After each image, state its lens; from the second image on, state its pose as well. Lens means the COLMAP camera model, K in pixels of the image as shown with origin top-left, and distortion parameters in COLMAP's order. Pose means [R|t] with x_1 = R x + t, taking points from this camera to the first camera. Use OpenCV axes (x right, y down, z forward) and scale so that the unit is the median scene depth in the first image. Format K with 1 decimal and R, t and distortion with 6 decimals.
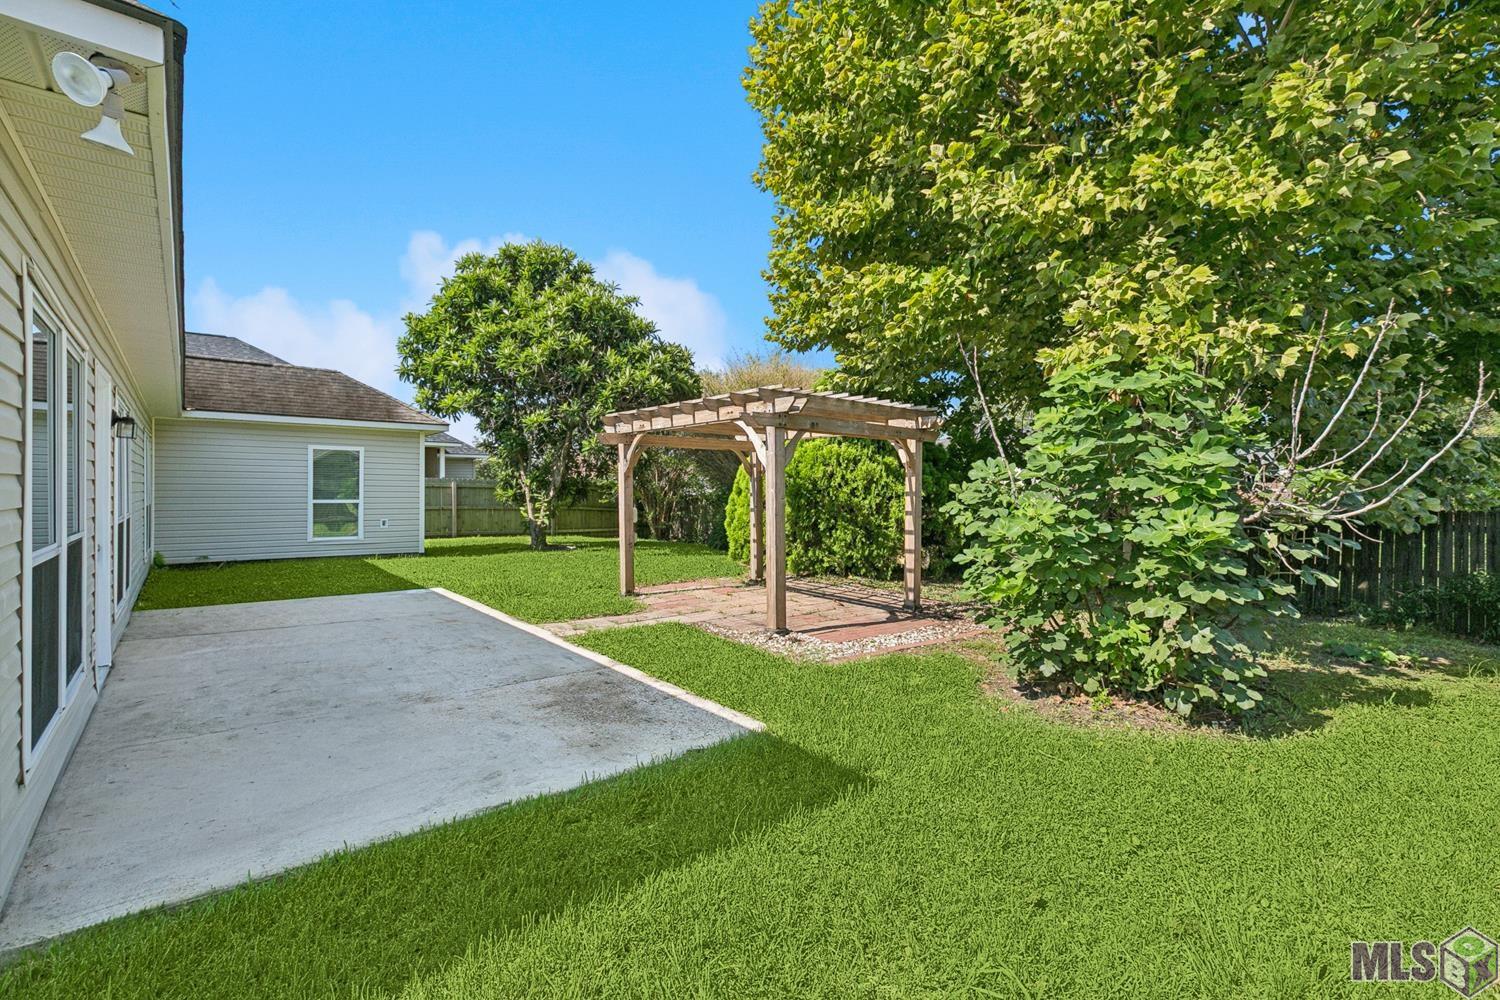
lens RADIAL K [[672.7, 0, 728.8], [0, 672.7, 491.1], [0, 0, 1]] dist [0.002000, 0.000184]
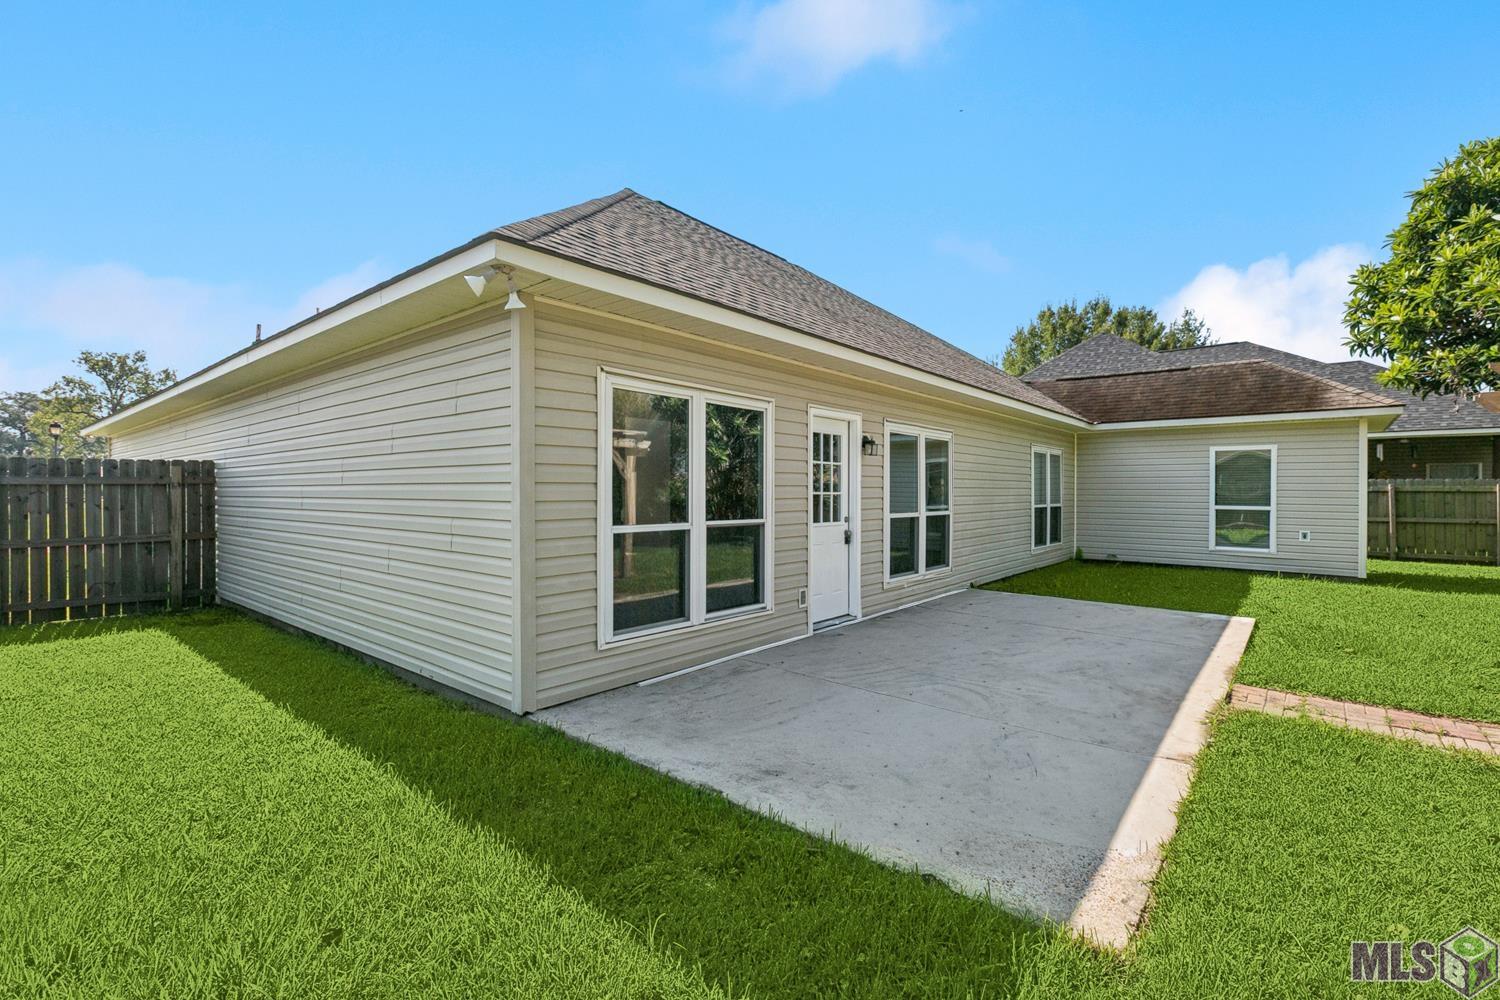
lens RADIAL K [[663.7, 0, 750.0], [0, 663.7, 500.0], [0, 0, 1]] dist [-0.001525, -0.000230]
pose [[0.201093, 0.008363, -0.979537, 0.153159], [-0.004508, 0.999961, 0.007612, 0.001025], [0.979562, 0.002885, 0.201123, 0.188958]]
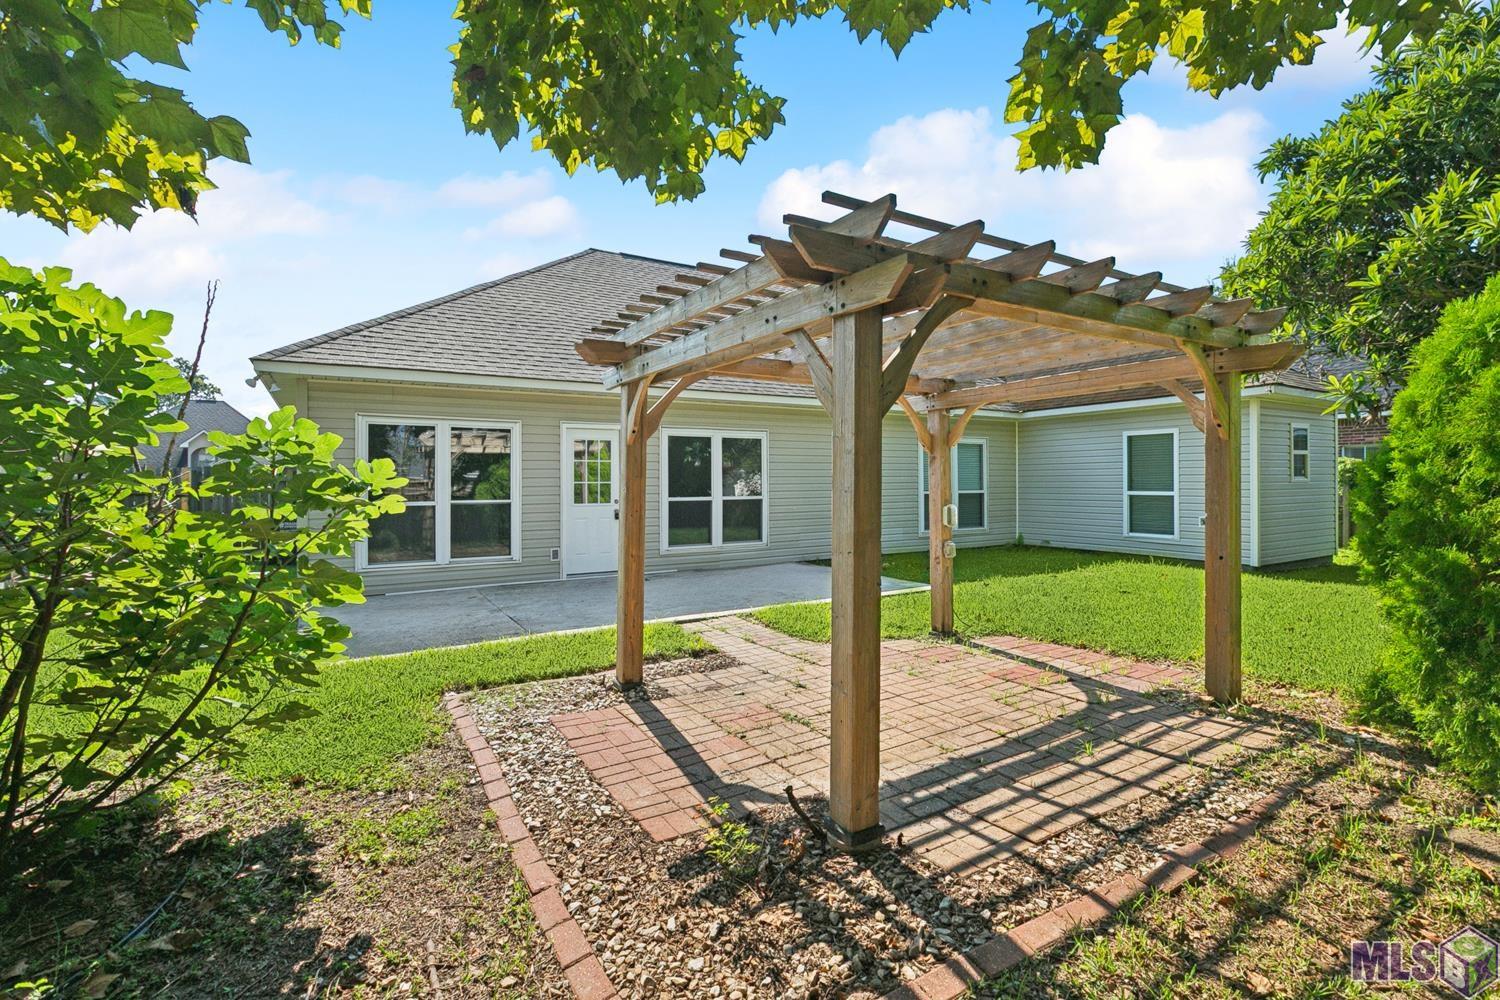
lens RADIAL K [[676.4, 0, 748.6], [0, 676.4, 486.7], [0, 0, 1]] dist [0.000937, -0.000413]
pose [[-0.133501, 0.001884, -0.991047, 0.366986], [0.003708, 0.999992, 0.001402, 0.003666], [0.991042, -0.003488, -0.133507, 0.621586]]
